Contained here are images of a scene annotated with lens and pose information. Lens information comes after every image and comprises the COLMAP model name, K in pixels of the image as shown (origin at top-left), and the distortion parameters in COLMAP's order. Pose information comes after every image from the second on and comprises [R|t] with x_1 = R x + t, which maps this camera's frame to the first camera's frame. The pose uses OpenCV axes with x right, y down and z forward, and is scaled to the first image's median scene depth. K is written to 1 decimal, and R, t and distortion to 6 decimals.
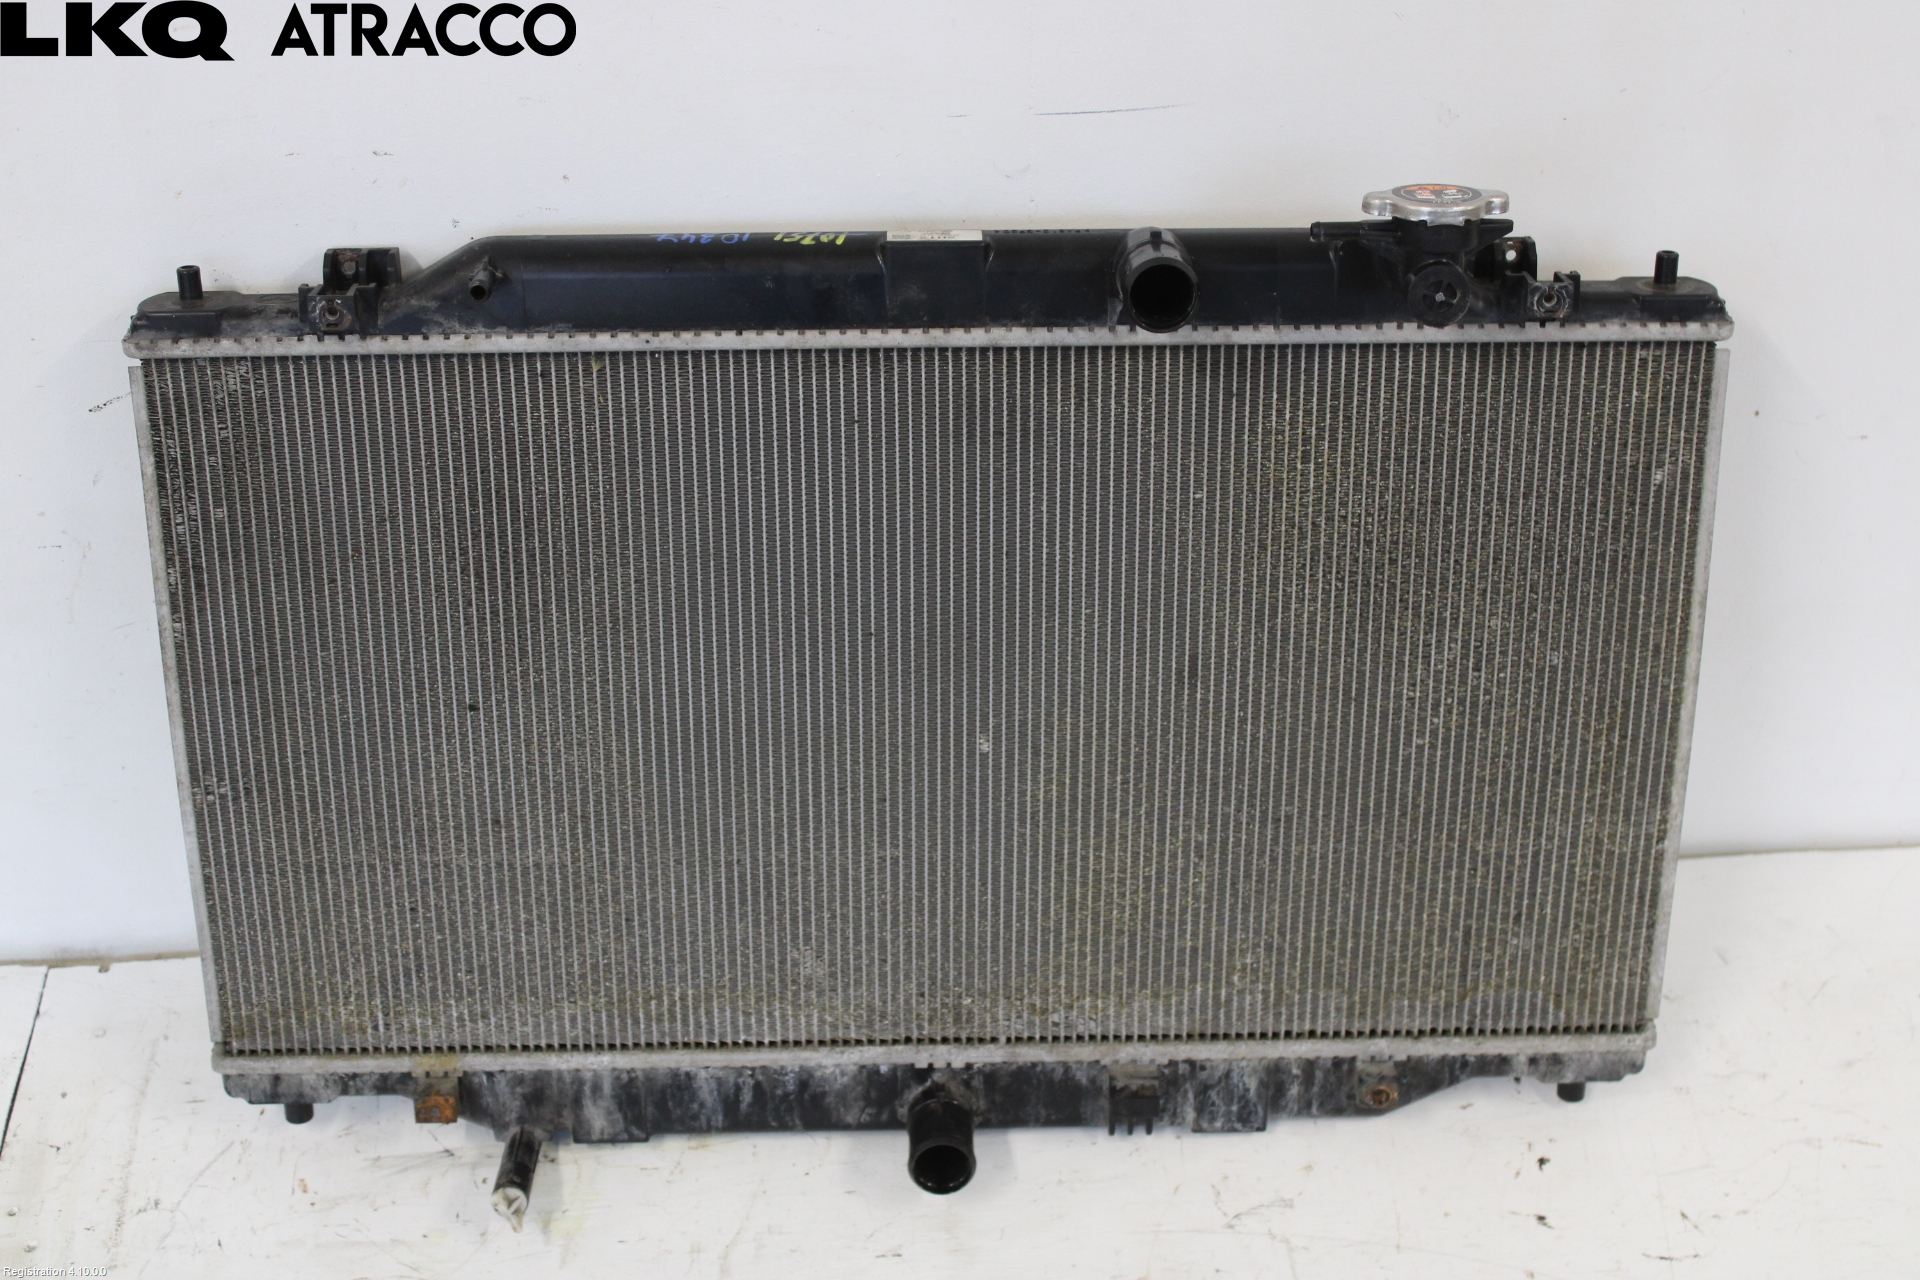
lens RADIAL K [[2860.2, 0, 959.6], [0, 2860.2, 638.6], [0, 0, 1]] dist [-0.037644, 0.000000]
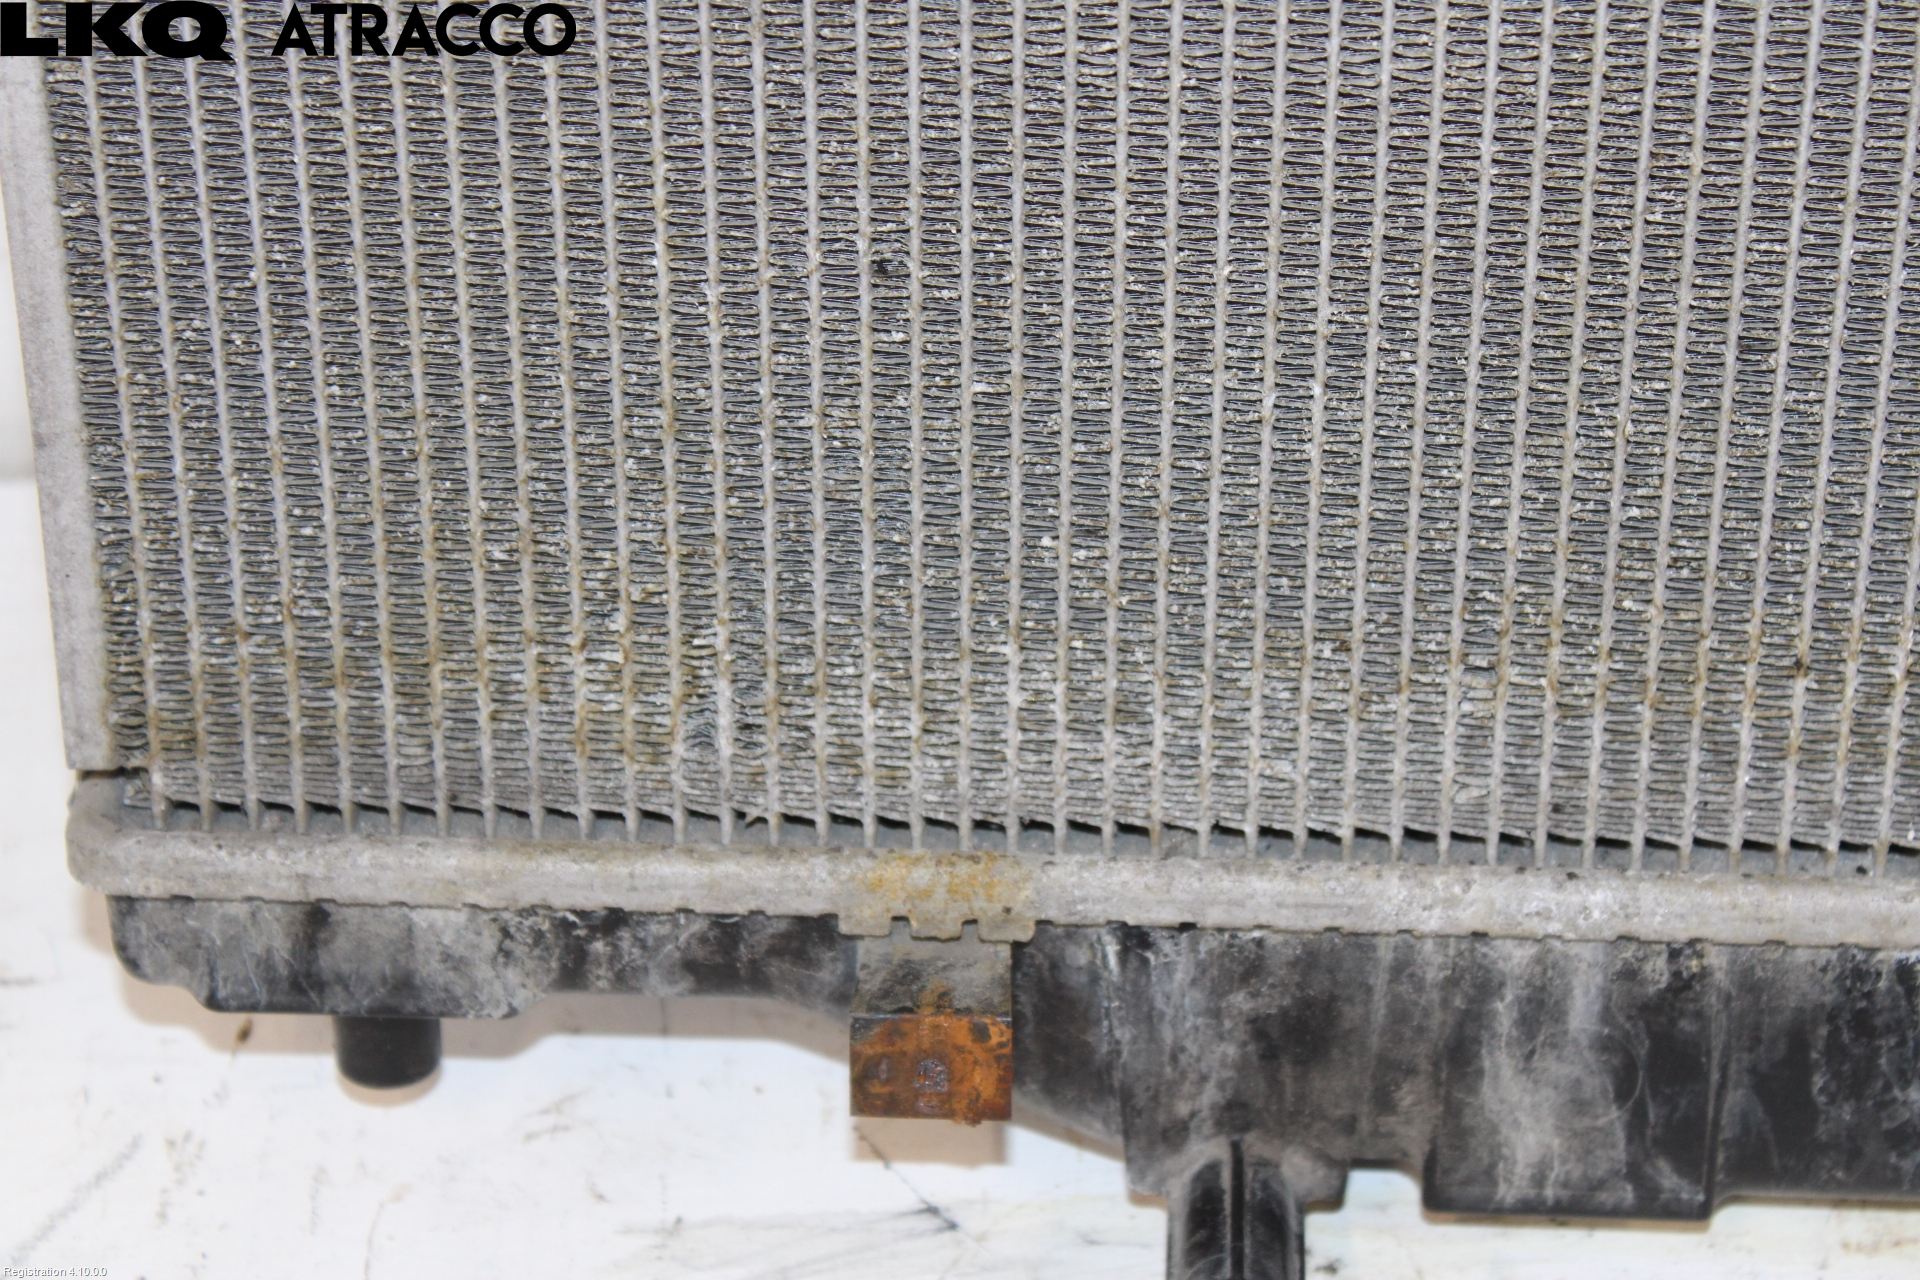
lens RADIAL K [[4879.1, 0, 960.2], [0, 4879.1, 639.7], [0, 0, 1]] dist [0.143834, 0.000000]
pose [[0.996391, 0.041922, -0.073801, -0.149839], [-0.034754, 0.994787, 0.095873, 0.084705], [0.077435, -0.092962, 0.992654, 0.566851]]
